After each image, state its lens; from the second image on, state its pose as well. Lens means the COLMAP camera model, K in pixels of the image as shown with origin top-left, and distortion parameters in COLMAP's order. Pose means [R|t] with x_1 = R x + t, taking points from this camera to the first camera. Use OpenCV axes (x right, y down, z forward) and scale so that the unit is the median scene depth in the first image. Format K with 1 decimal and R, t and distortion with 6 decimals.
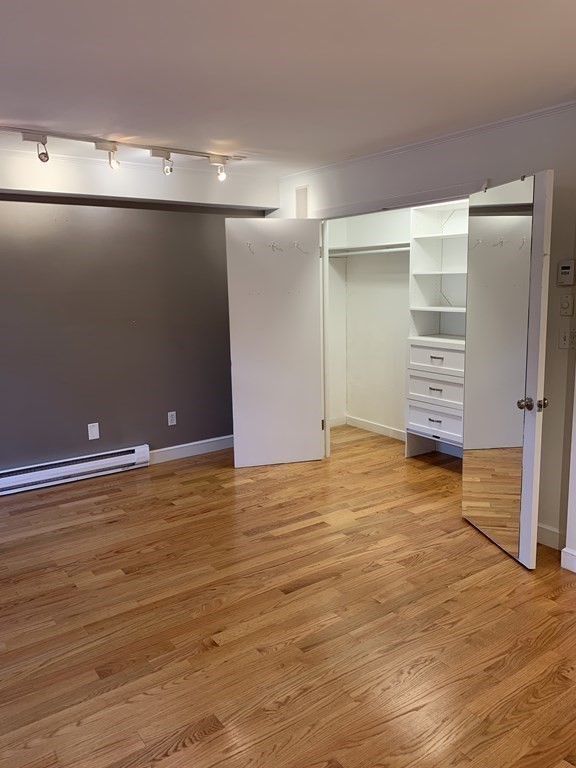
lens RADIAL K [[588.1, 0, 285.3], [0, 588.1, 369.8], [0, 0, 1]] dist [0.046594, -0.042144]
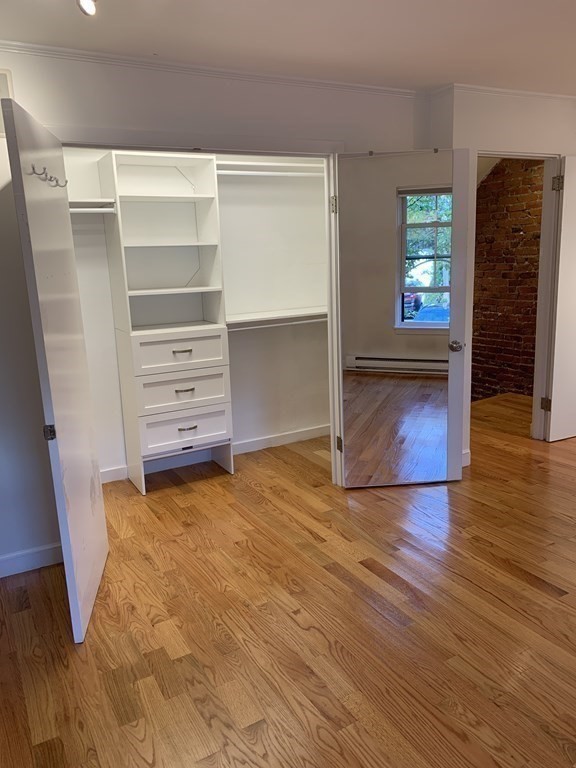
lens RADIAL K [[588.1, 0, 285.3], [0, 588.1, 369.8], [0, 0, 1]] dist [0.046594, -0.042144]
pose [[0.103633, -0.179958, 0.978200, -0.598079], [0.186910, 0.969497, 0.158556, -0.112137], [-0.976896, 0.166404, 0.134108, 0.877497]]
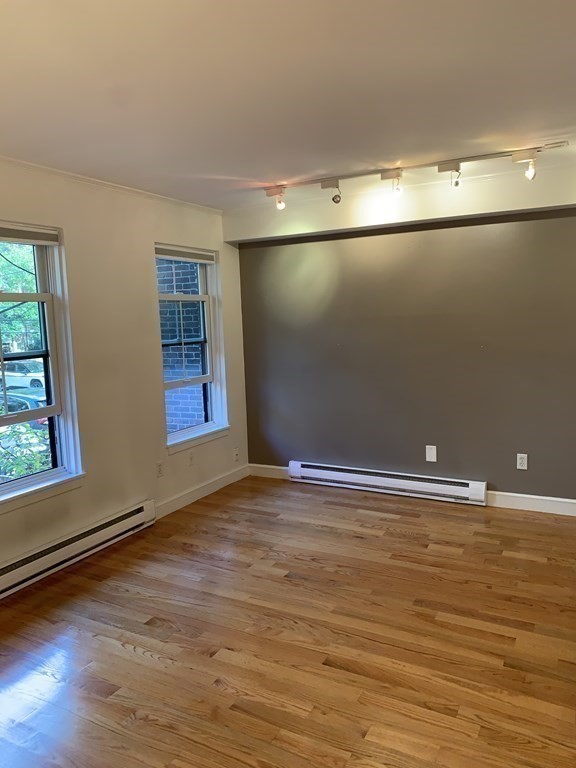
lens RADIAL K [[595.4, 0, 286.4], [0, 595.4, 369.6], [0, 0, 1]] dist [0.030981, -0.011988]
pose [[0.448687, 0.094344, -0.888695, 0.518563], [-0.112875, 0.992431, 0.048368, -0.066591], [0.886532, 0.078609, 0.455940, 0.362549]]
